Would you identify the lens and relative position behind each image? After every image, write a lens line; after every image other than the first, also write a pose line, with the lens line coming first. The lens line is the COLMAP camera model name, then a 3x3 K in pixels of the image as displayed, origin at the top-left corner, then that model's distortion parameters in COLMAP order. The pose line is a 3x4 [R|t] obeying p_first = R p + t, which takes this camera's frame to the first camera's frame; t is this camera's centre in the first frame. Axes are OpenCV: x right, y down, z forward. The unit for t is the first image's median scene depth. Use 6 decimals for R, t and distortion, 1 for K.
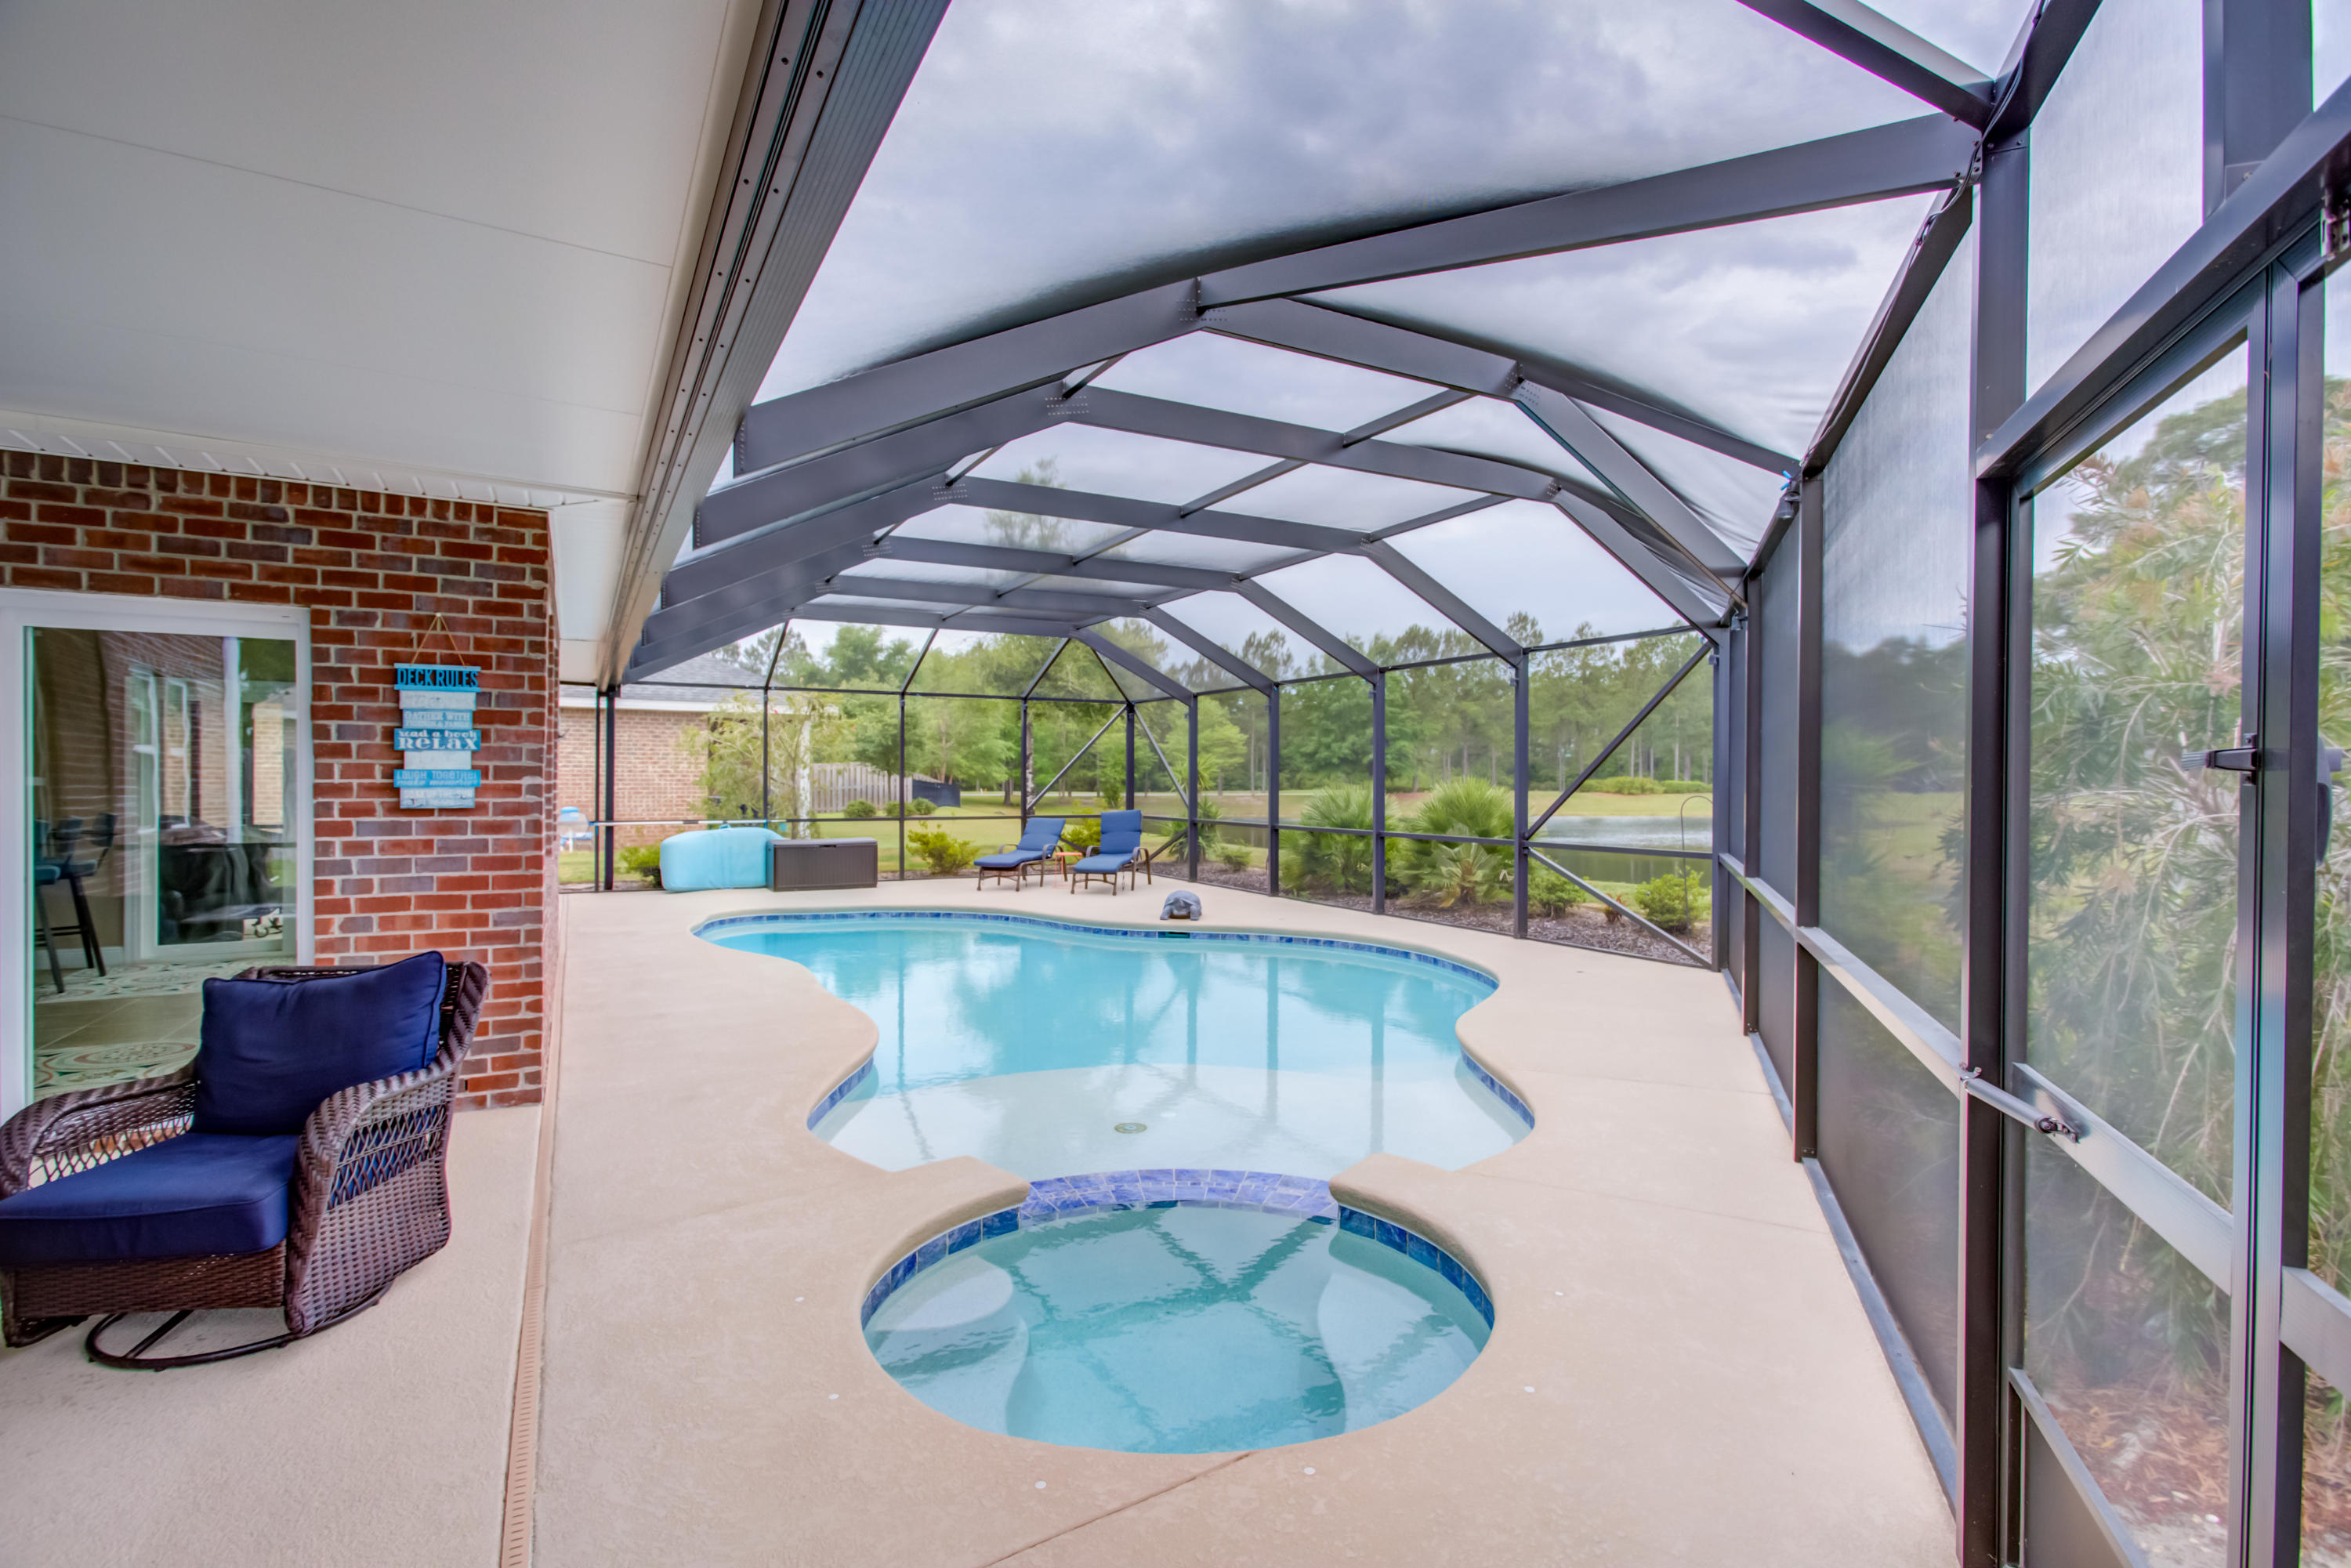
lens RADIAL K [[1096.9, 0, 1175.5], [0, 1096.9, 784.0], [0, 0, 1]] dist [0.000019, 0.000021]
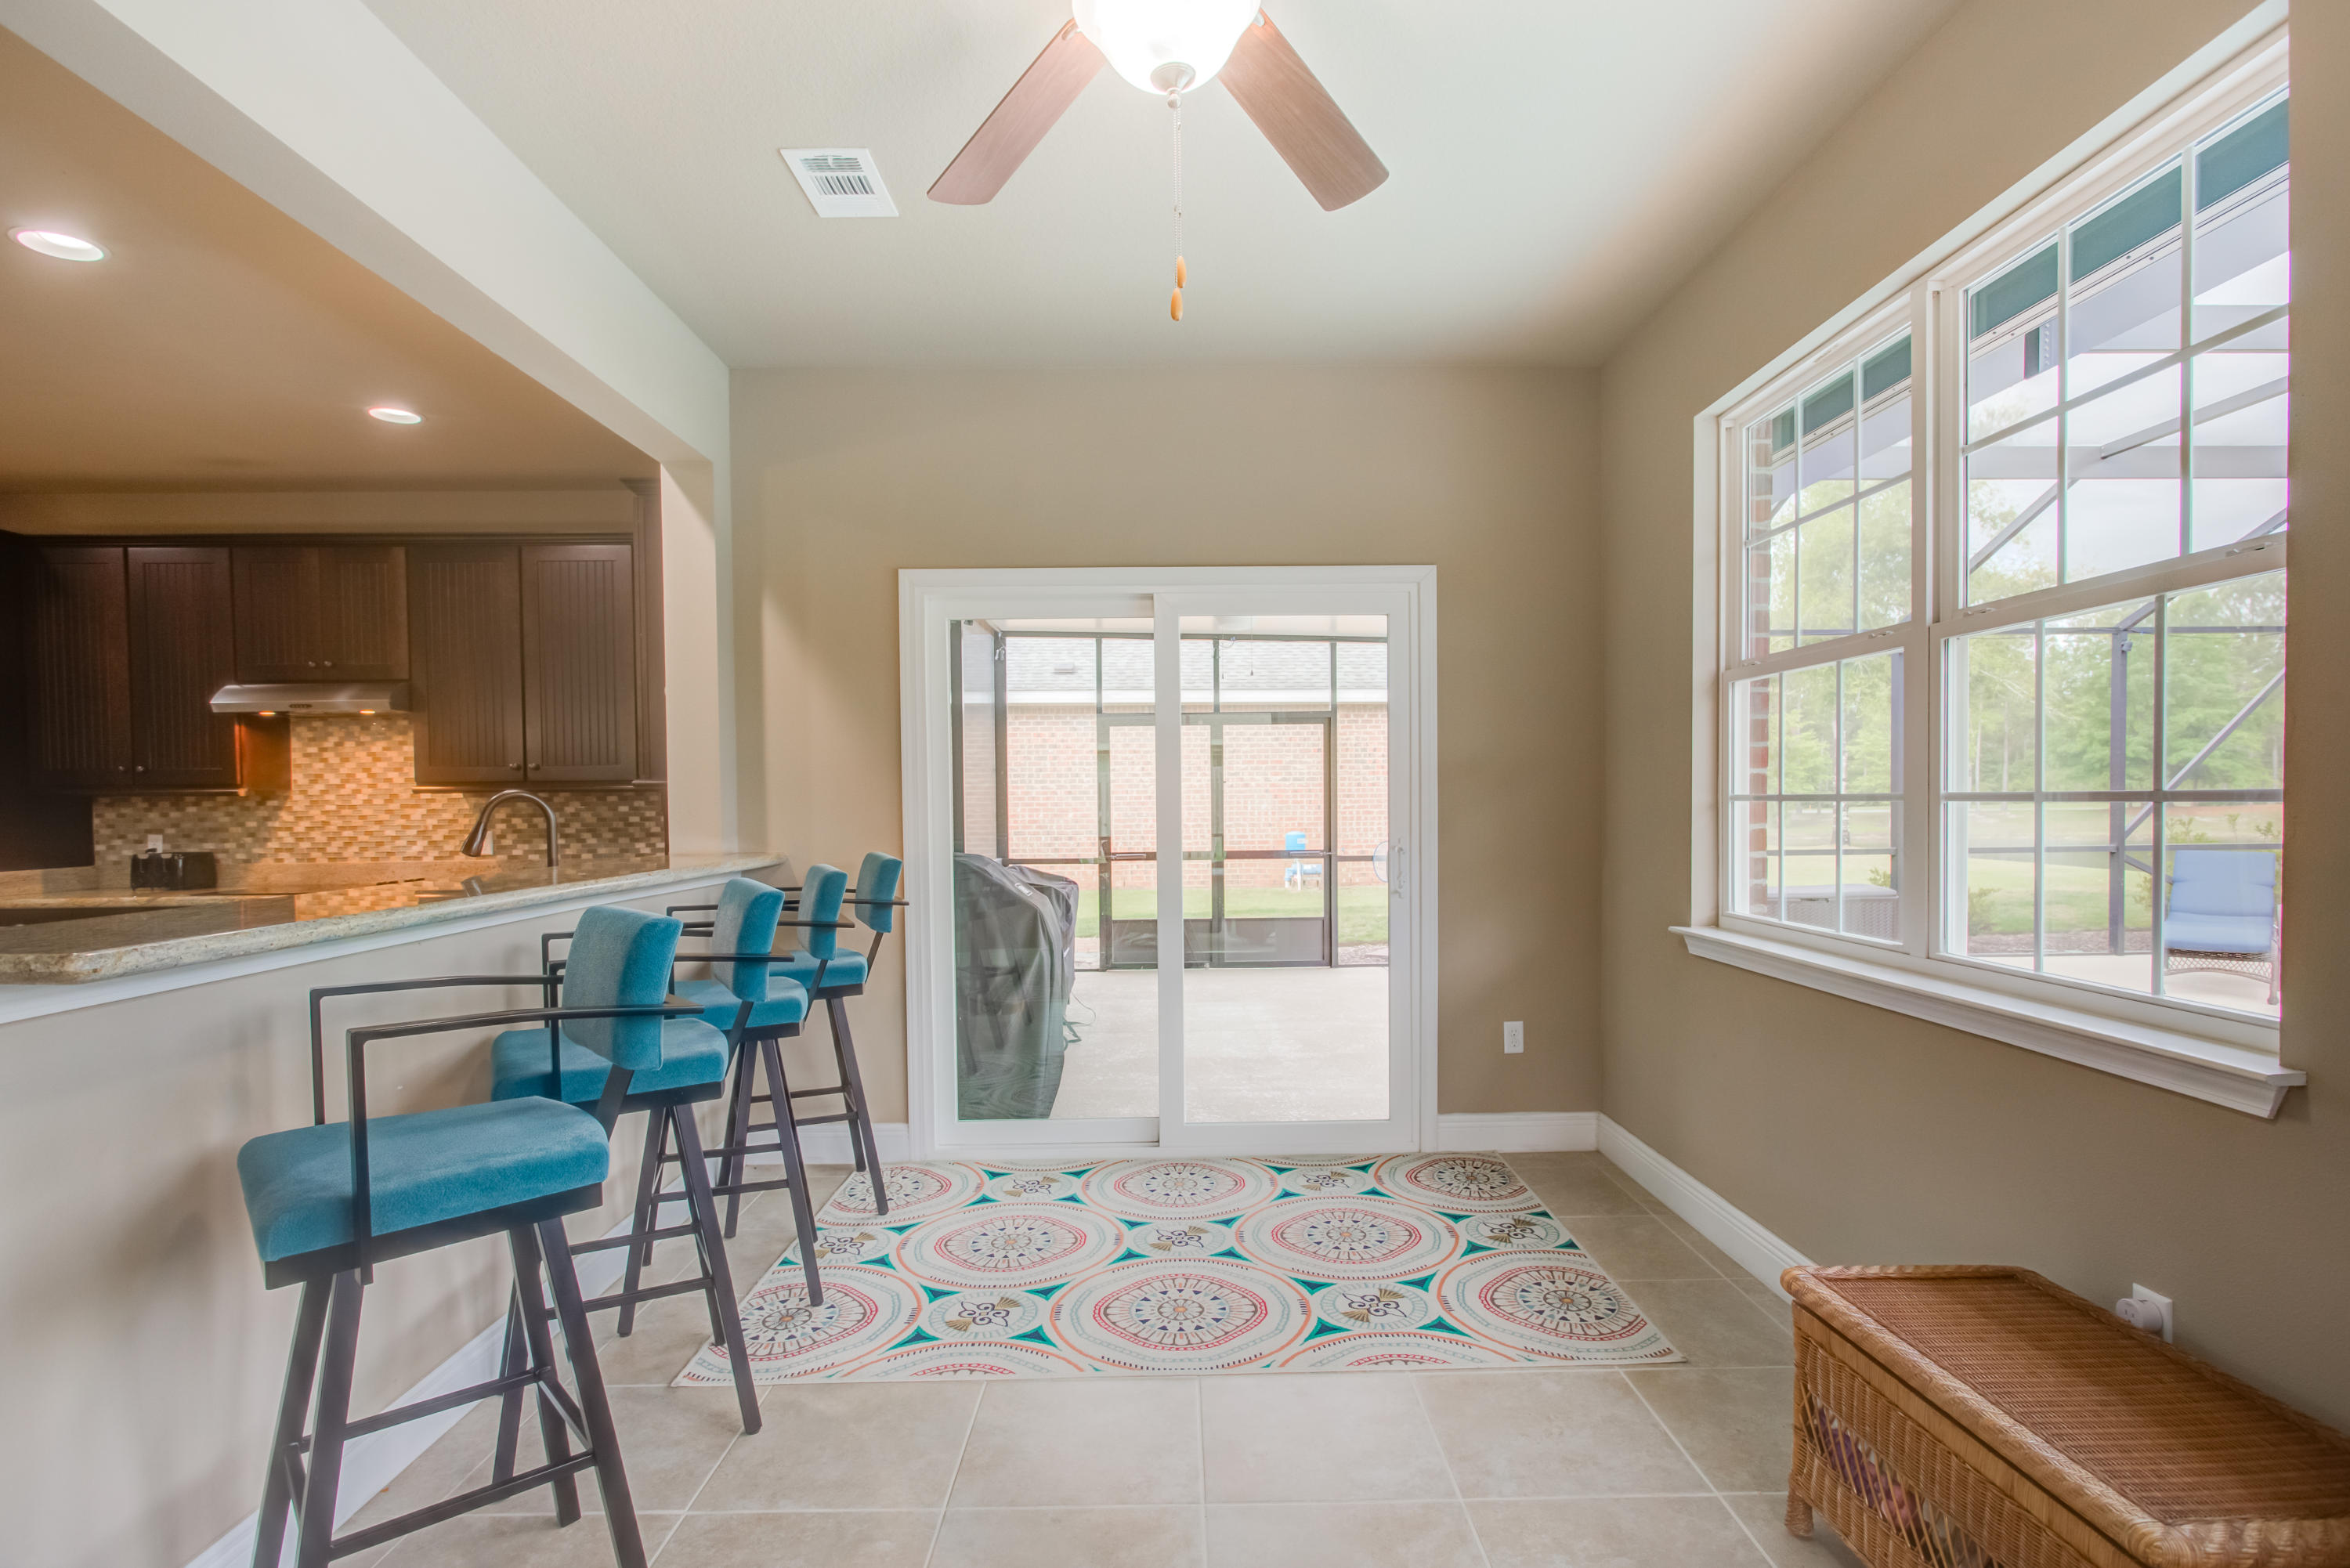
lens RADIAL K [[1155.0, 0, 1185.0], [0, 1155.0, 833.9], [0, 0, 1]] dist [-0.001871, 0.000047]
pose [[0.884436, 0.005780, -0.466626, -0.604483], [0.007106, 0.999641, 0.025850, 0.002146], [0.466608, -0.026178, 0.884077, 0.598847]]
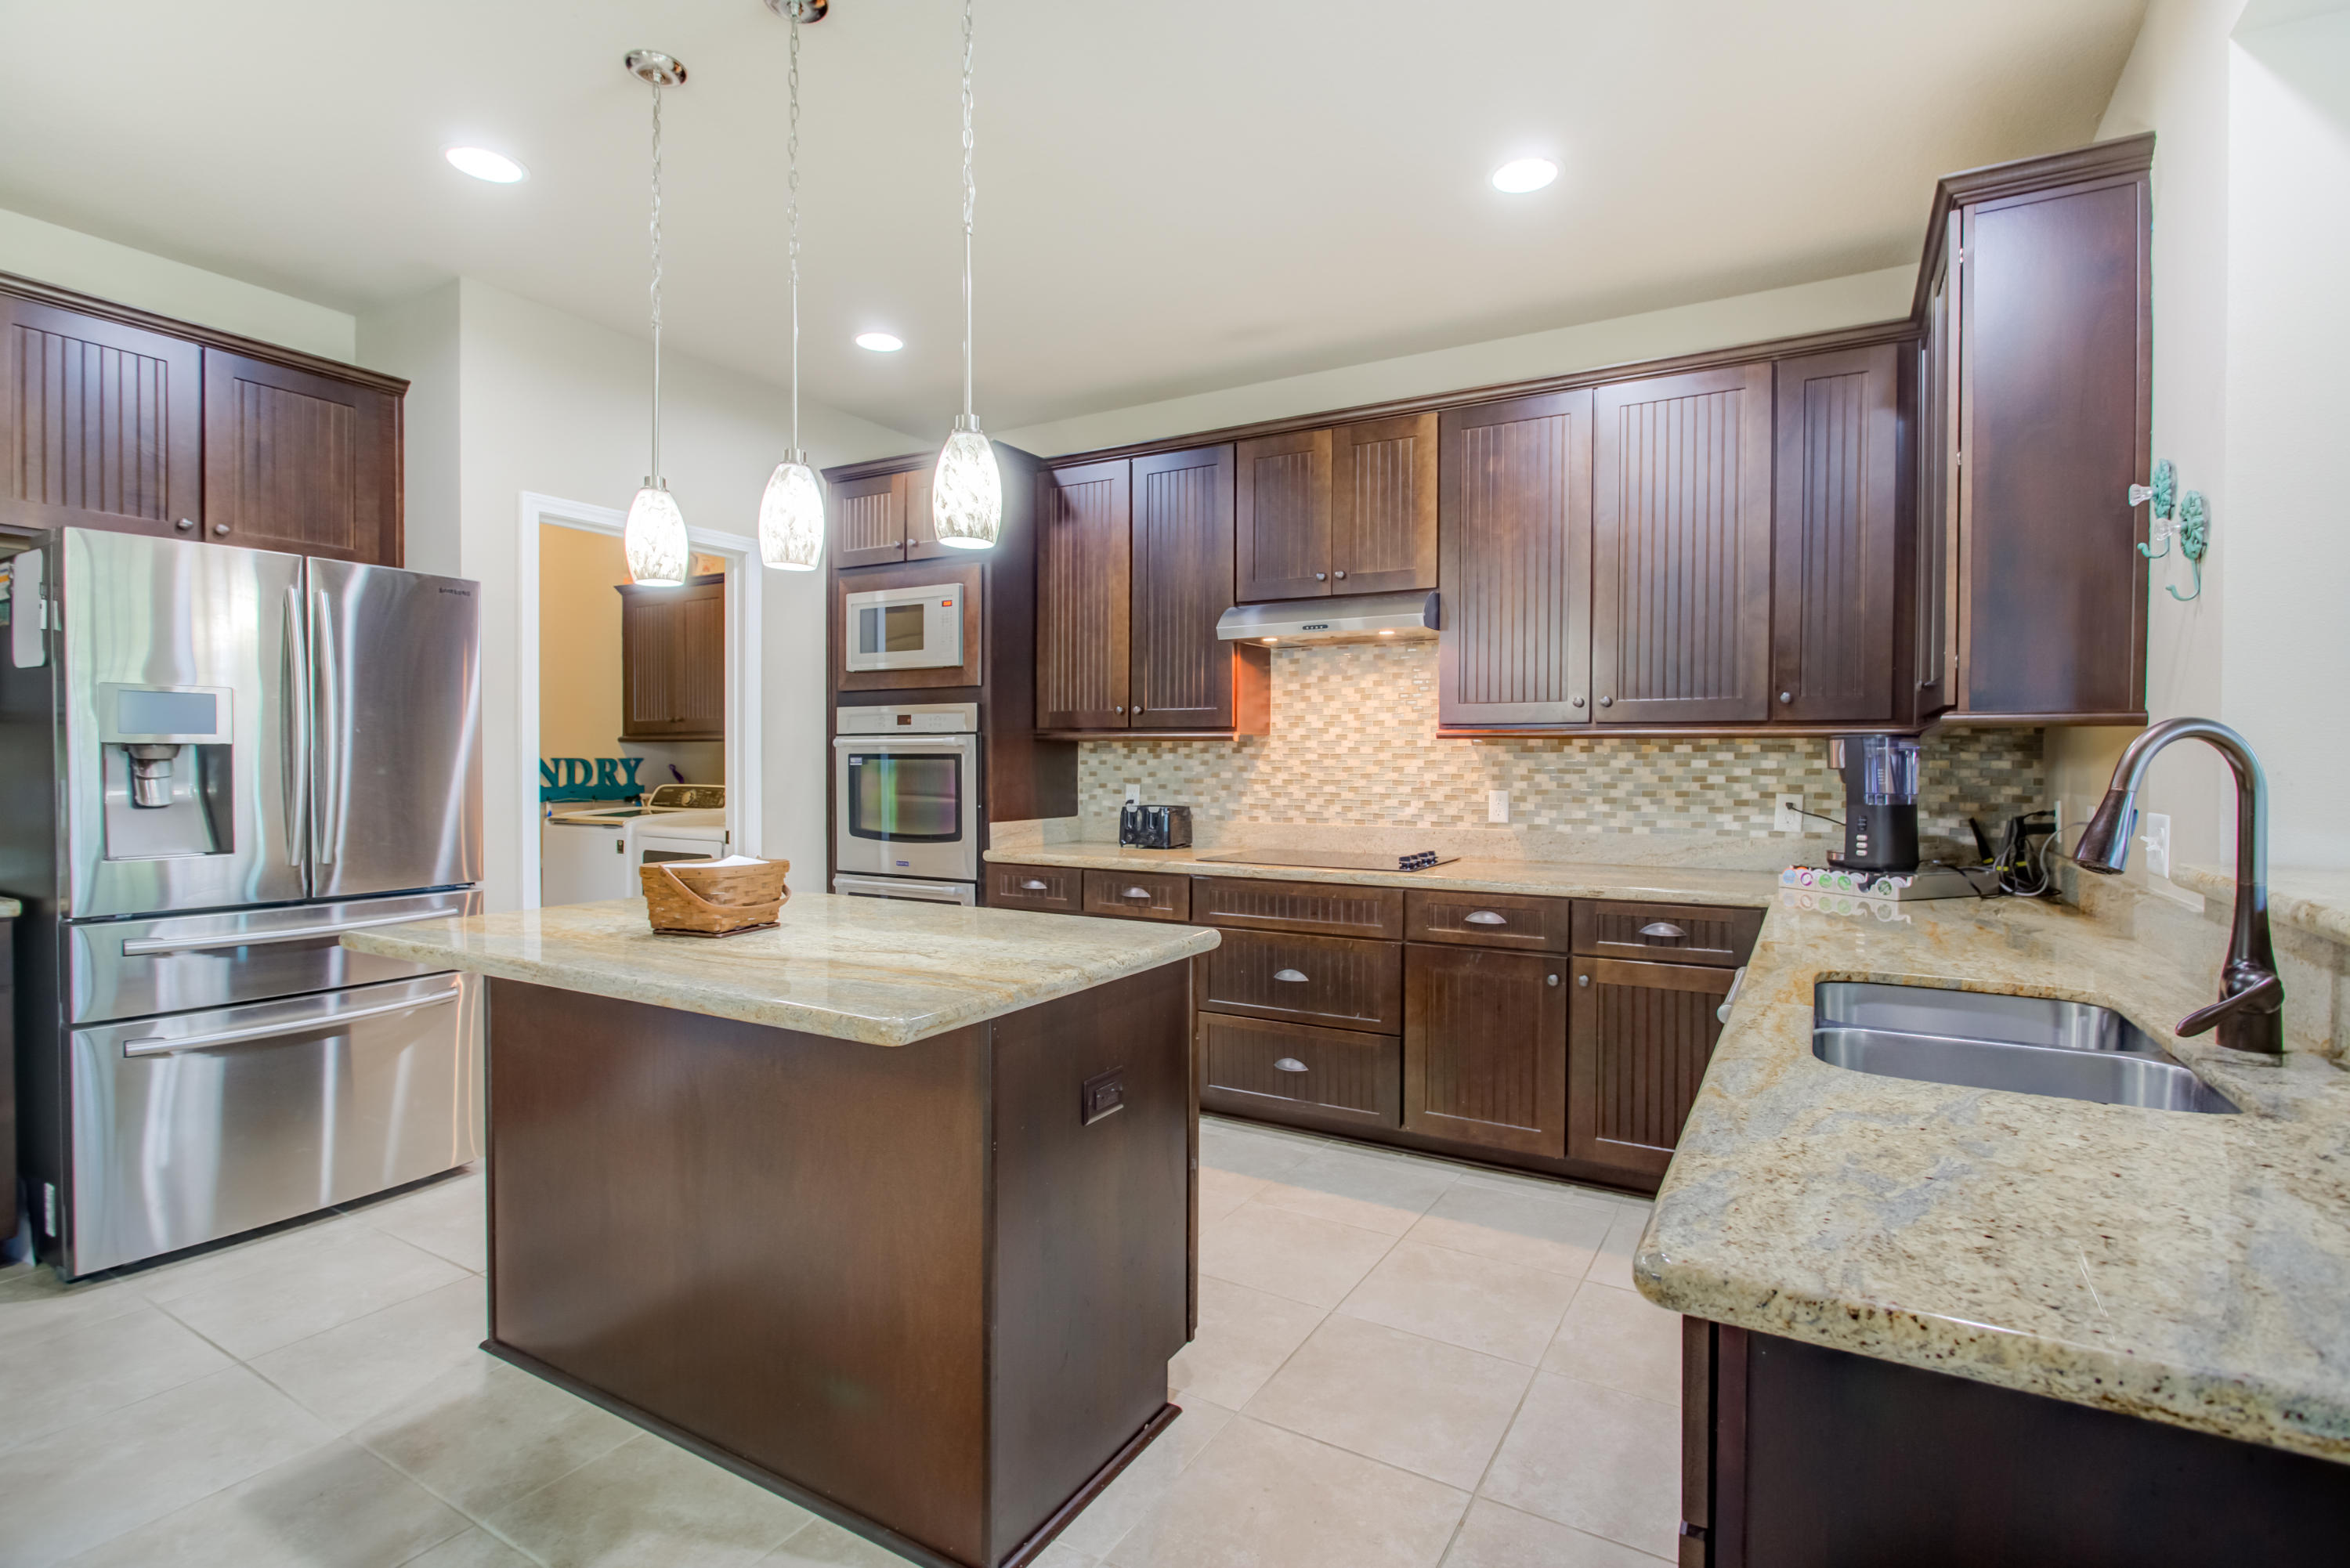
lens RADIAL K [[1123.1, 0, 1190.2], [0, 1123.1, 773.8], [0, 0, 1]] dist [0.000029, 0.000450]
pose [[0.515195, 0.014237, -0.856955, -0.945471], [-0.008884, 0.999897, 0.011271, 0.003354], [0.857027, 0.001807, 0.515268, 0.637713]]
